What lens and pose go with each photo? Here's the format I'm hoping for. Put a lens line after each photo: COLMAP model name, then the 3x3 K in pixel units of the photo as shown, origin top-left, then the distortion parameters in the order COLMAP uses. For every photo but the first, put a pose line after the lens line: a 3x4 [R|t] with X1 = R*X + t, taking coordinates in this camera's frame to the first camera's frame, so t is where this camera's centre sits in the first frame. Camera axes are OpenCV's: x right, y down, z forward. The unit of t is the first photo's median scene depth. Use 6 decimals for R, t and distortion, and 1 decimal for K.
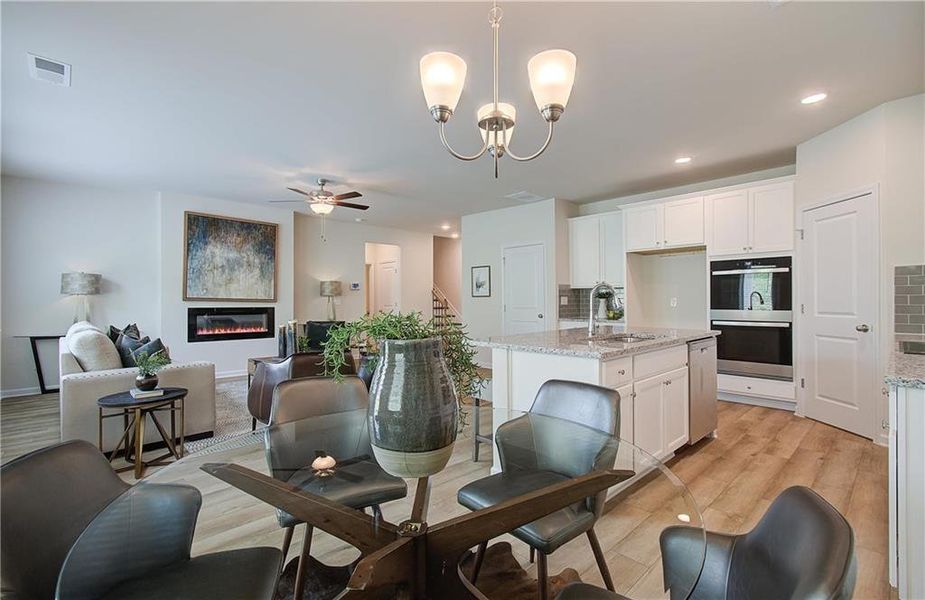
lens RADIAL K [[407.5, 0, 462.5], [0, 407.5, 300.0], [0, 0, 1]] dist [-0.002651, -0.000262]
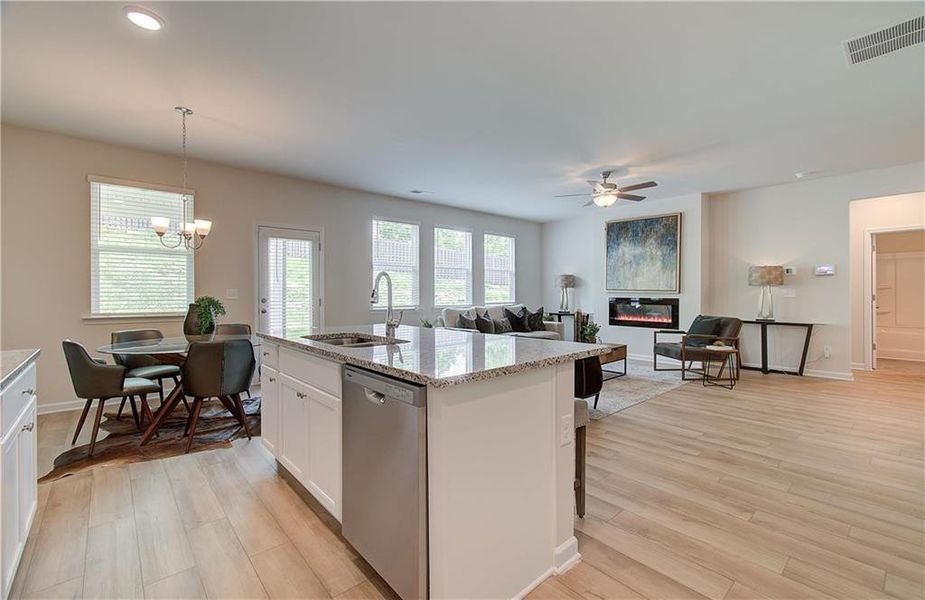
lens RADIAL K [[399.3, 0, 474.4], [0, 399.3, 292.6], [0, 0, 1]] dist [0.001013, -0.000635]
pose [[-0.009759, 0.002464, -0.999949, 0.592238], [0.002863, 0.999993, 0.002436, -0.000301], [0.999948, -0.002839, -0.009766, 0.622421]]
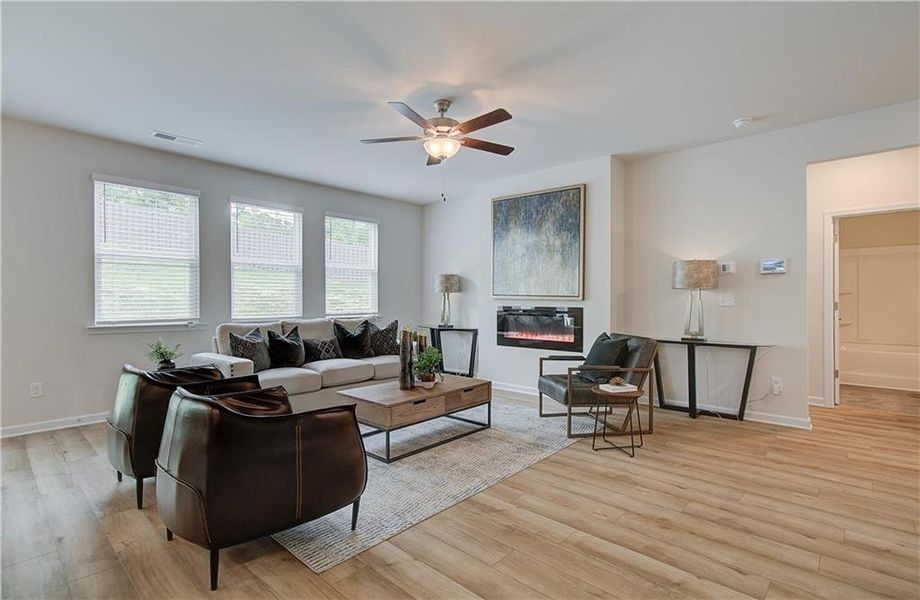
lens RADIAL K [[435.2, 0, 473.8], [0, 435.2, 299.6], [0, 0, 1]] dist [-0.002497, 0.000441]
pose [[0.100171, 0.004343, -0.994961, 0.287745], [0.002918, 0.999985, 0.004659, 0.000821], [0.994966, -0.003370, 0.100157, 0.891909]]
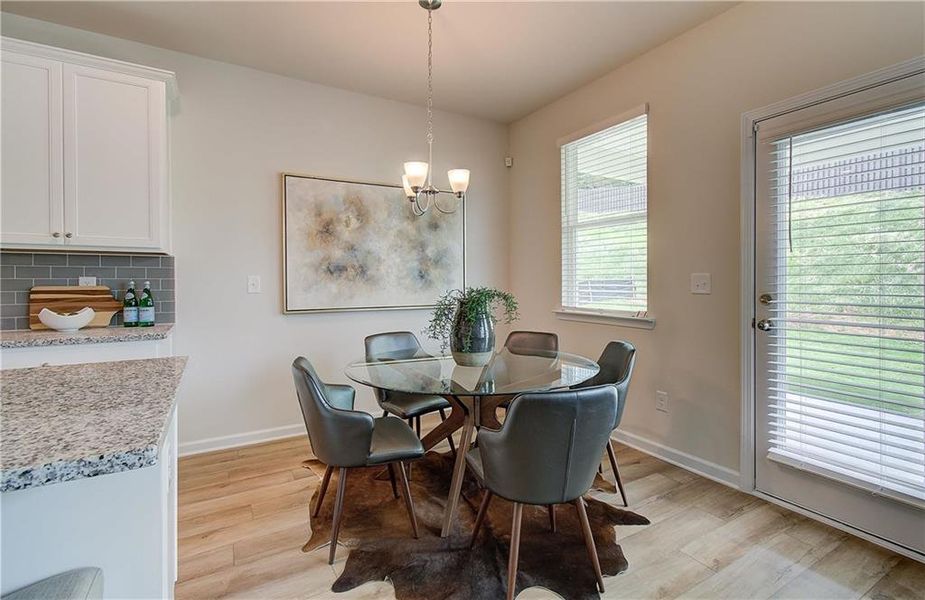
lens RADIAL K [[443.5, 0, 482.2], [0, 443.5, 284.1], [0, 0, 1]] dist [-0.000464, 0.000431]
pose [[-0.980153, 0.005575, 0.198162, -0.117430], [0.006696, 0.999965, 0.004989, 0.000433], [-0.198128, 0.006217, -0.980156, 0.600161]]
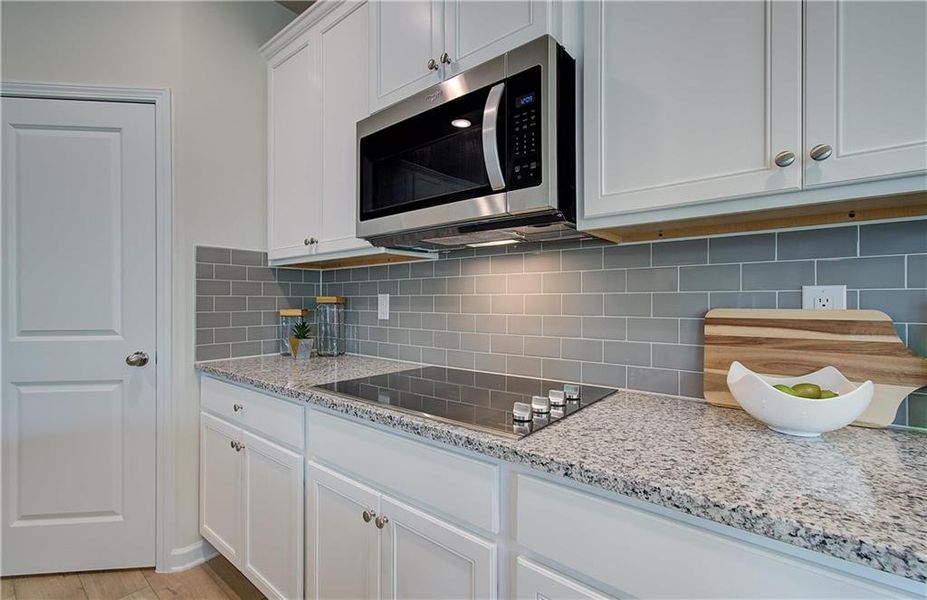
lens RADIAL K [[414.7, 0, 468.6], [0, 414.7, 300.0], [0, 0, 1]] dist [0.000872, -0.000147]
pose [[-0.134386, 0.009696, 0.990882, 0.240772], [0.000010, 0.999952, -0.009784, -0.000151], [-0.990929, -0.001305, -0.134380, 0.387825]]
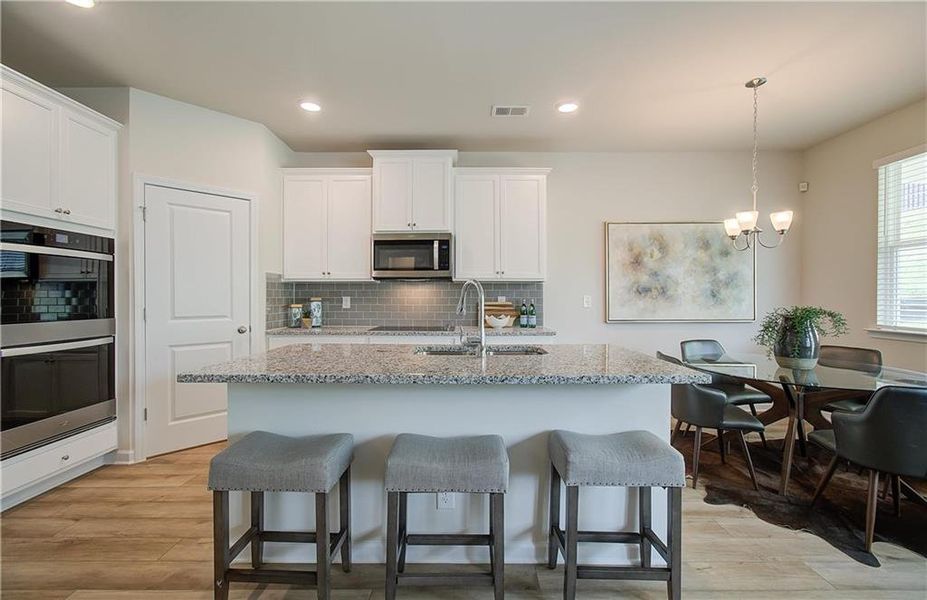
lens RADIAL K [[407.4, 0, 461.4], [0, 407.4, 296.4], [0, 0, 1]] dist [0.001005, 0.000016]
pose [[-0.732120, 0.006234, 0.681147, -0.063071], [0.002867, 0.999977, -0.006071, -0.003847], [-0.681169, -0.002491, -0.732122, 0.808444]]
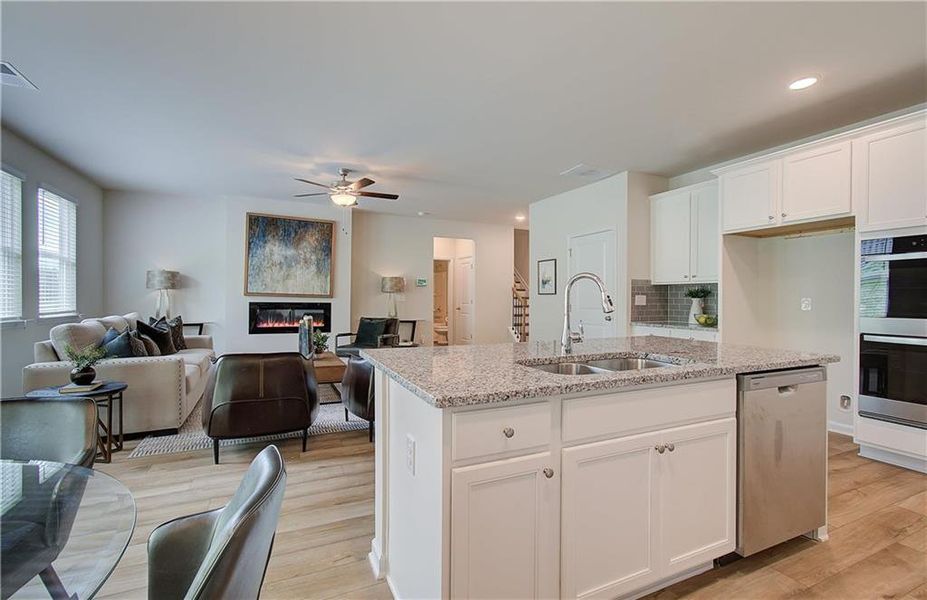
lens RADIAL K [[401.5, 0, 451.0], [0, 401.5, 299.7], [0, 0, 1]] dist [-0.001721, -0.000706]
pose [[0.945431, 0.012712, -0.325574, 0.180747], [-0.011067, 0.999915, 0.006904, -0.000275], [0.325634, -0.002924, 0.945491, 0.173921]]
